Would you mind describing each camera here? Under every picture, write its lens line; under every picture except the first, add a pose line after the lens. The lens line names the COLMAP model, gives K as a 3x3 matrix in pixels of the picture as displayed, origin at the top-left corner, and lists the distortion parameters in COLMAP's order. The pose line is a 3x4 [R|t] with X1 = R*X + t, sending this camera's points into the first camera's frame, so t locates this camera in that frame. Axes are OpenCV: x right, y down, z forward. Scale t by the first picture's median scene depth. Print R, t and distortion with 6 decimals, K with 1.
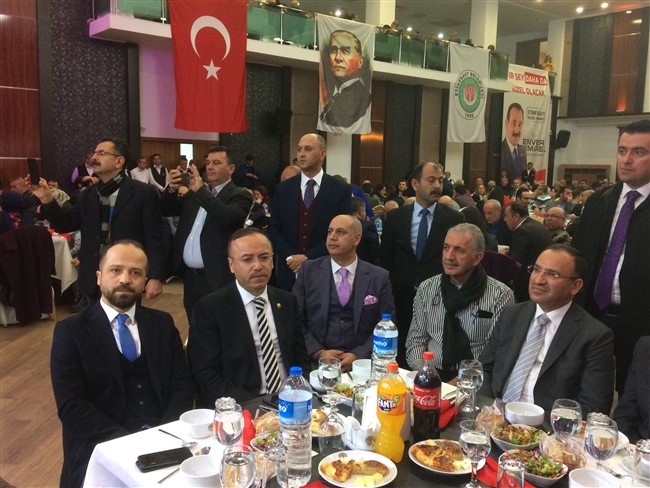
lens RADIAL K [[633.7, 0, 325.0], [0, 633.7, 244.0], [0, 0, 1]] dist [0.133224, -0.233230]
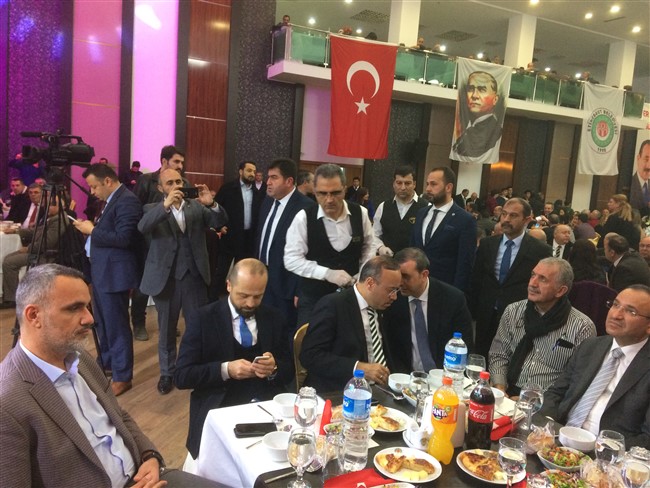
lens RADIAL K [[549.0, 0, 325.0], [0, 549.0, 244.0], [0, 0, 1]] dist [0.097832, -0.162250]
pose [[0.969755, 0.072810, -0.232969, 0.039954], [-0.076769, 0.997017, -0.007960, -0.010522], [0.231695, 0.025604, 0.972452, -0.010047]]
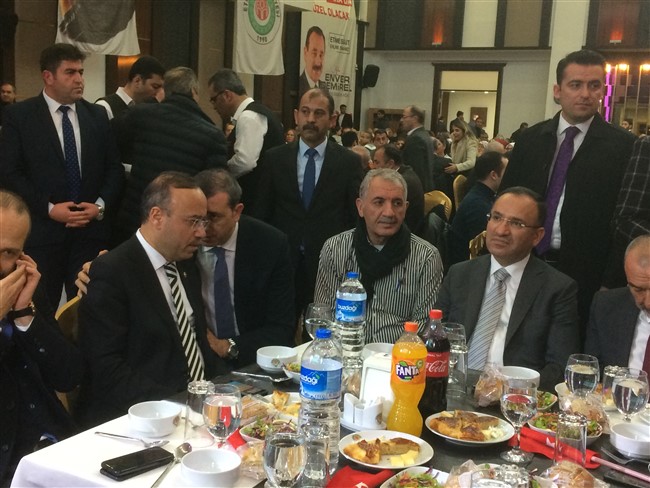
lens RADIAL K [[862.8, 0, 325.0], [0, 862.8, 244.0], [0, 0, 1]] dist [0.008596, 0.293680]
pose [[0.949505, -0.022527, 0.312943, -0.130091], [0.011100, 0.999207, 0.038249, 0.015891], [-0.313556, -0.032844, 0.949001, -0.007039]]
